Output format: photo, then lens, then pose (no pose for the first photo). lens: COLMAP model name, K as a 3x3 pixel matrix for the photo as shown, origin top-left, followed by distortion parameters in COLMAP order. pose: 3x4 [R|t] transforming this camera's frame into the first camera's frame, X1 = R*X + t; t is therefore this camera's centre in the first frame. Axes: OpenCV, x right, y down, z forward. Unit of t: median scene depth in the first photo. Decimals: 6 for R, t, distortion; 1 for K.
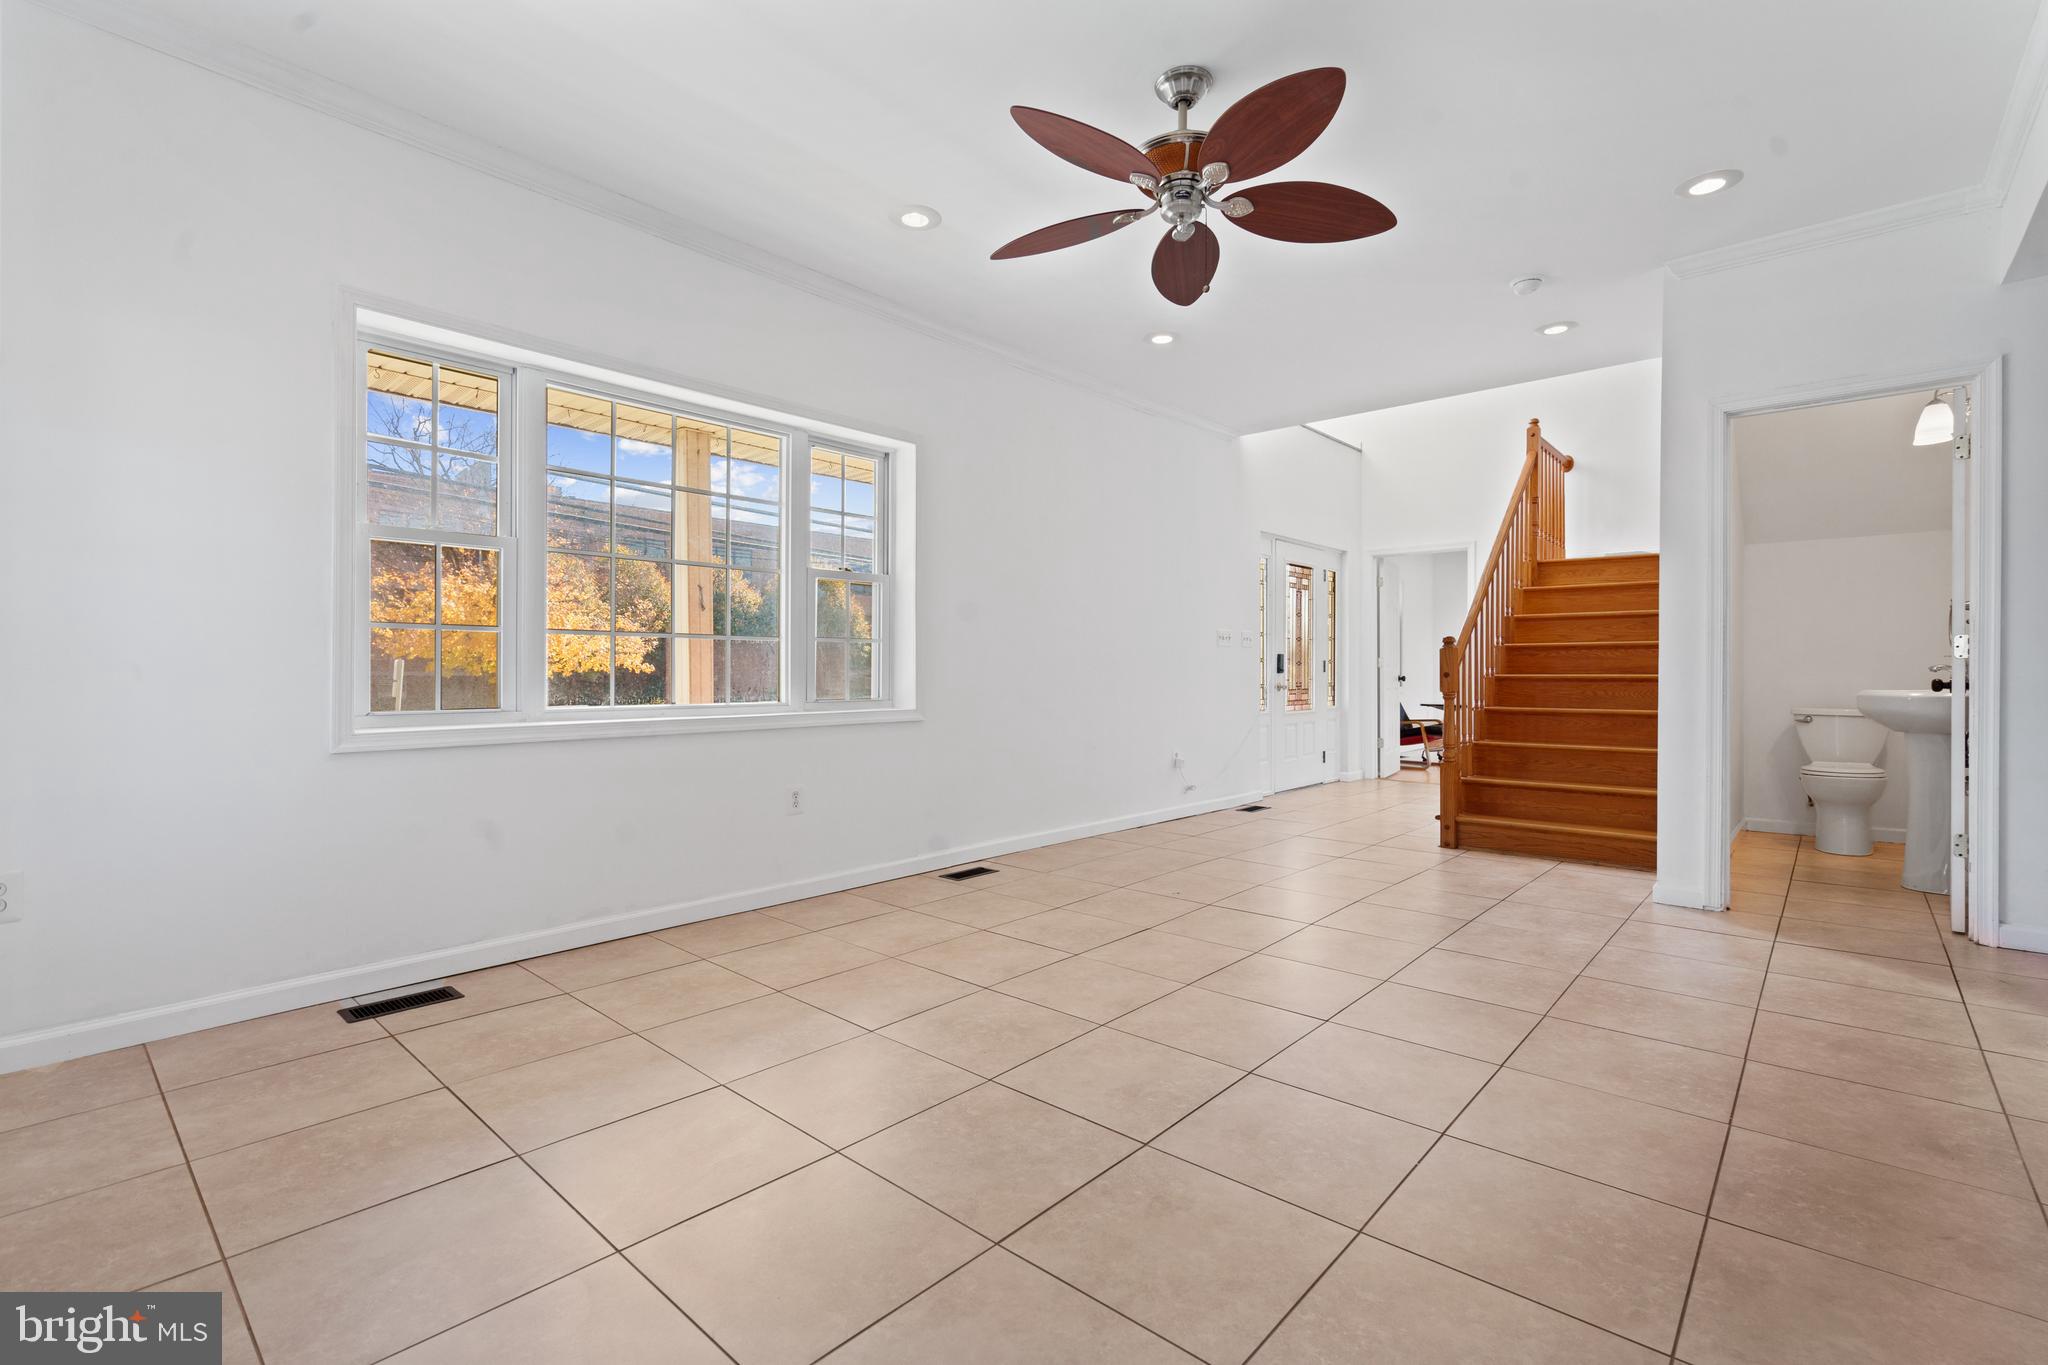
lens RADIAL K [[917.3, 0, 1024.0], [0, 917.3, 672.4], [0, 0, 1]] dist [-0.008327, 0.001718]
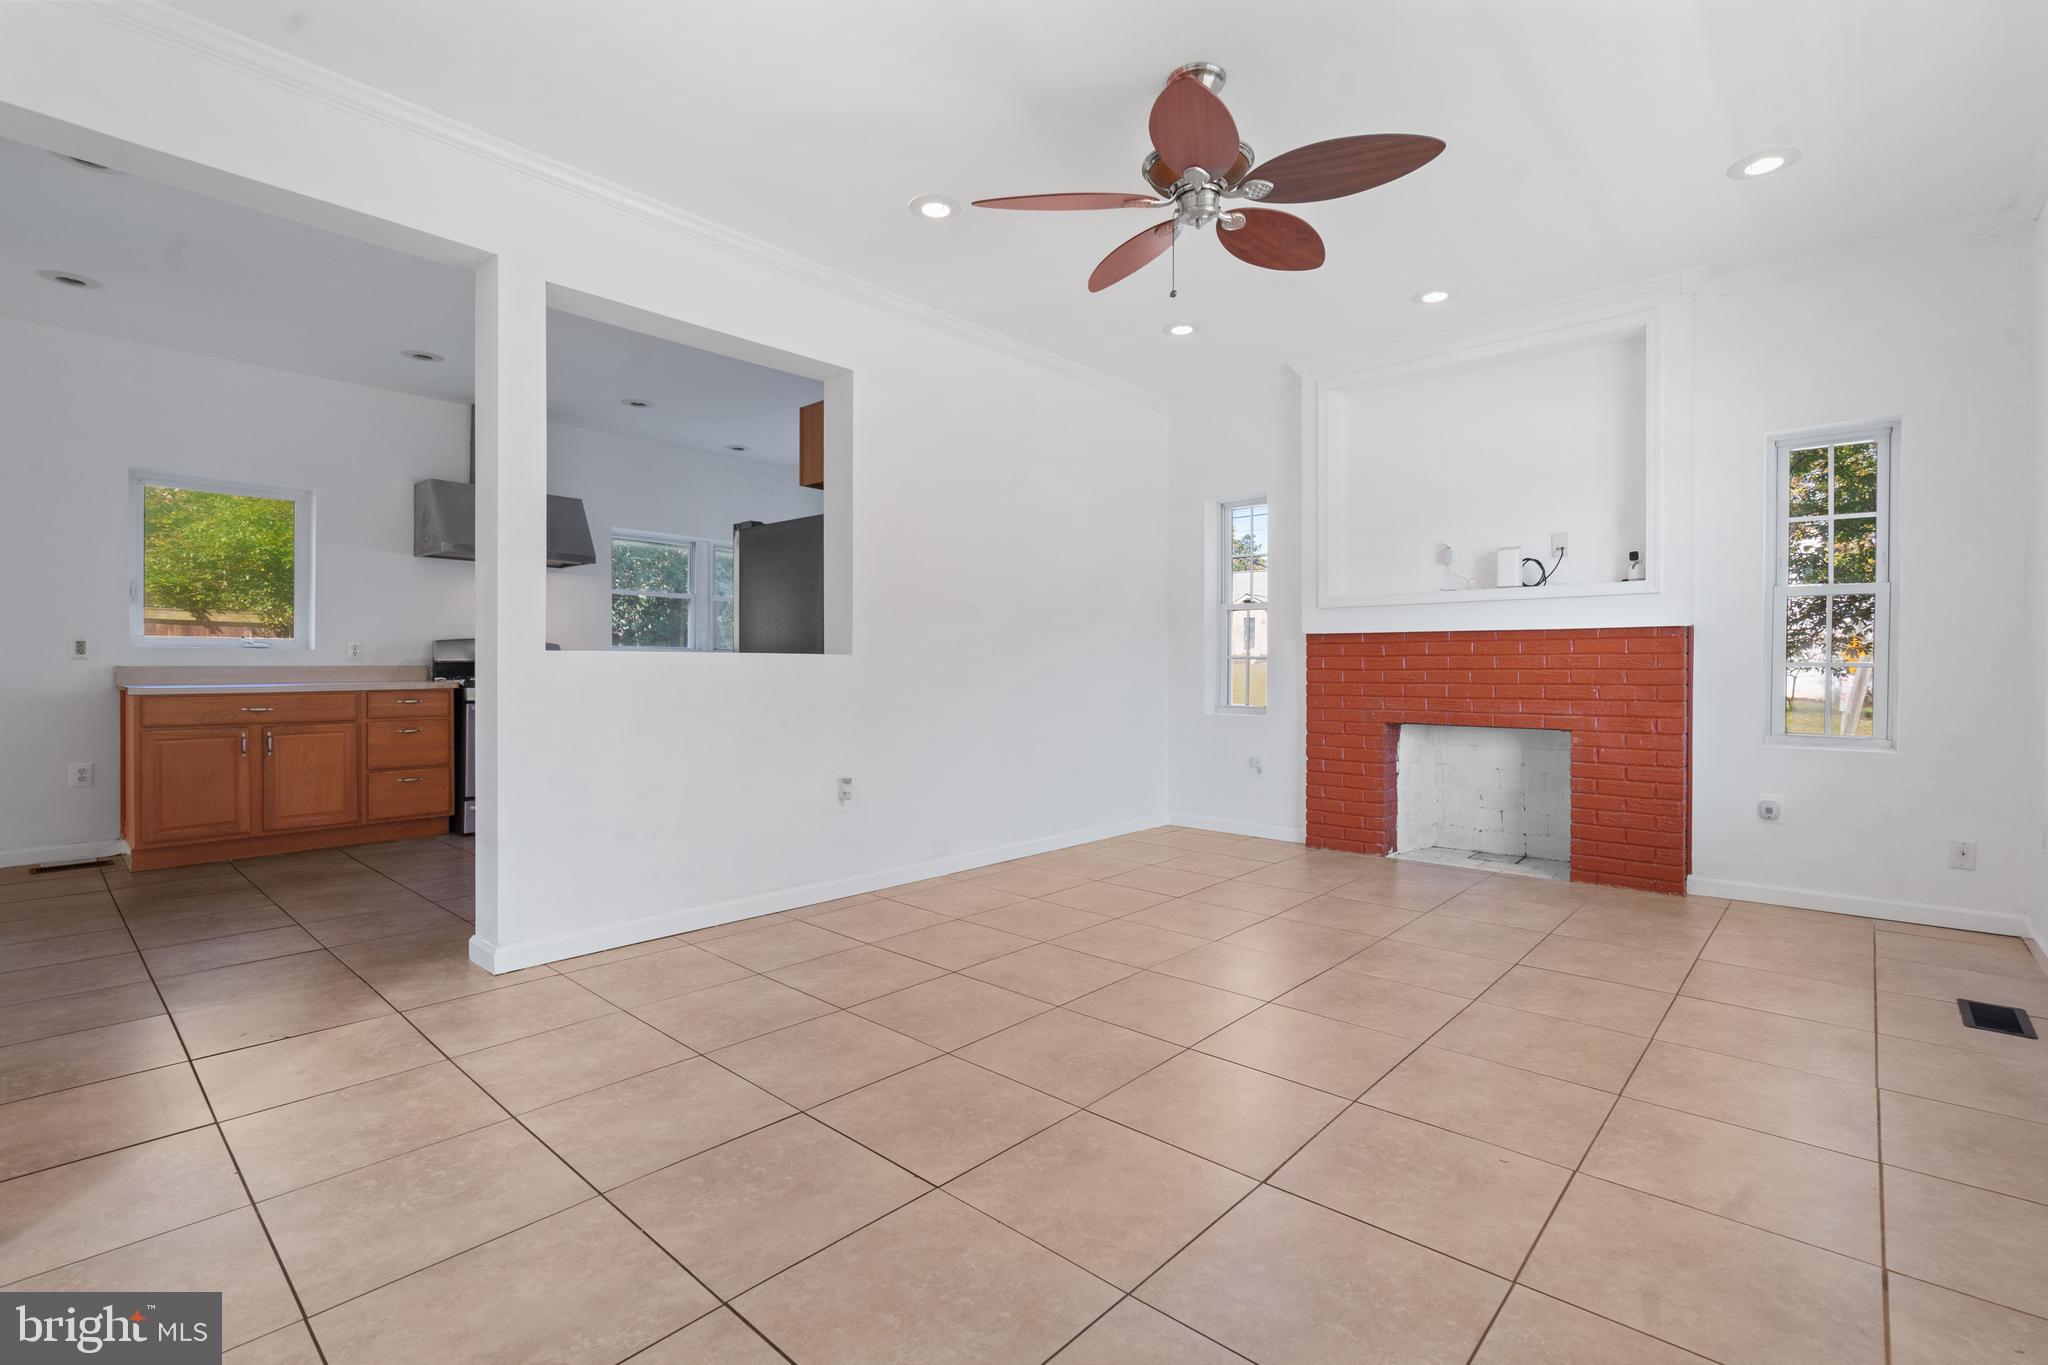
lens RADIAL K [[917.3, 0, 1016.9], [0, 917.3, 673.8], [0, 0, 1]] dist [-0.008327, 0.001718]
pose [[-0.999906, 0.000222, 0.013702, 0.346307], [0.000318, 0.999975, 0.007003, -0.011180], [-0.013700, 0.007007, -0.999882, 1.956797]]
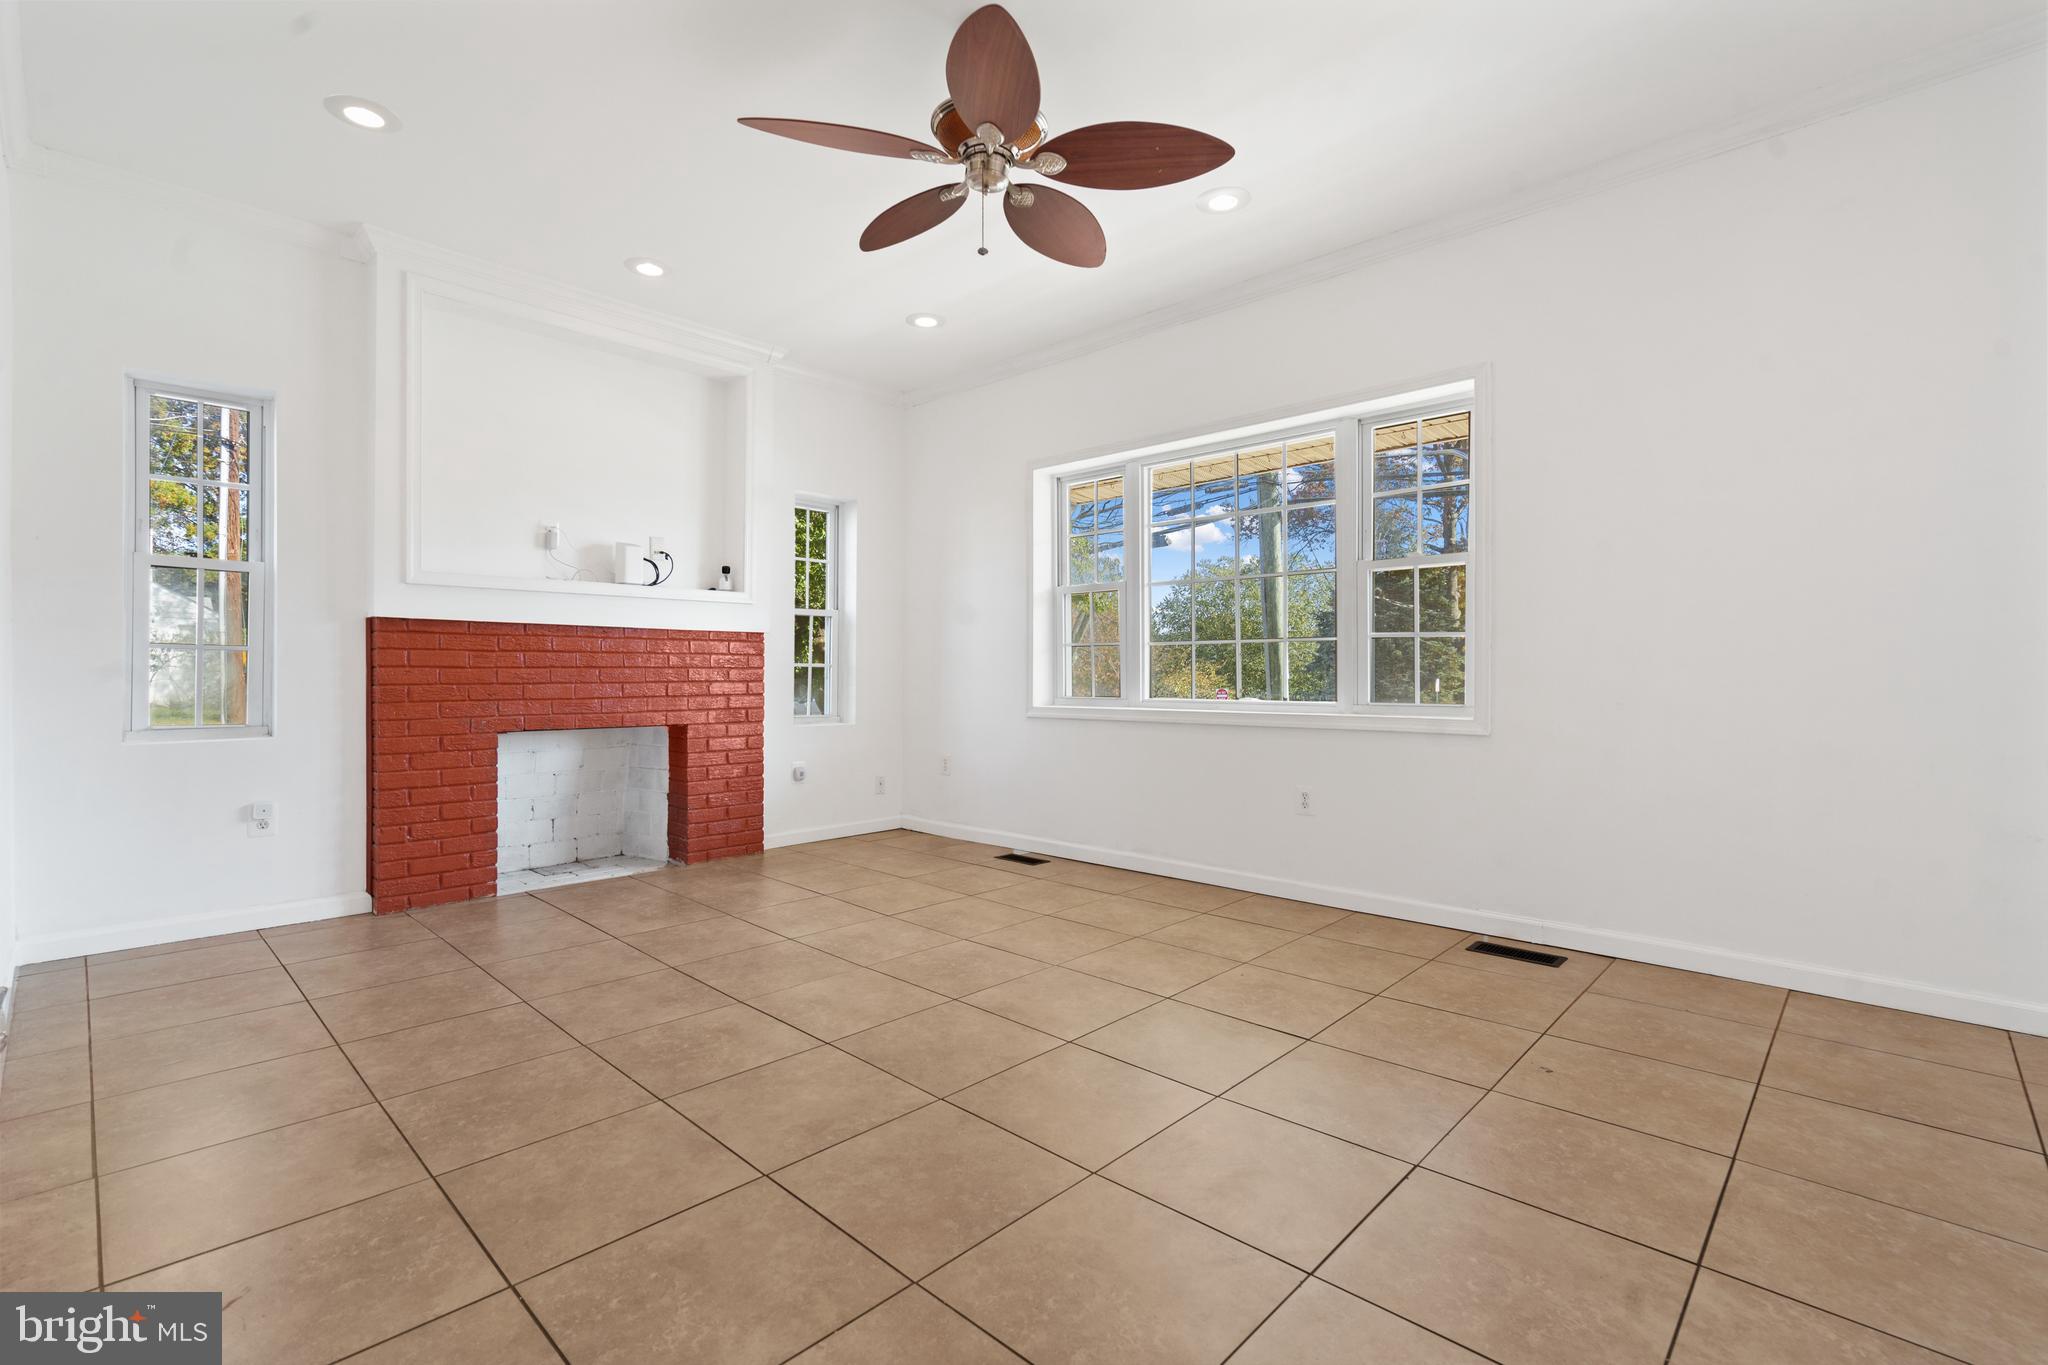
lens RADIAL K [[917.3, 0, 1017.6], [0, 917.3, 679.2], [0, 0, 1]] dist [-0.008327, 0.001718]
pose [[-0.036520, 0.005550, -0.999318, 1.083409], [-0.001419, 0.999983, 0.005606, 0.003059], [0.999332, 0.001623, -0.036511, 1.042431]]
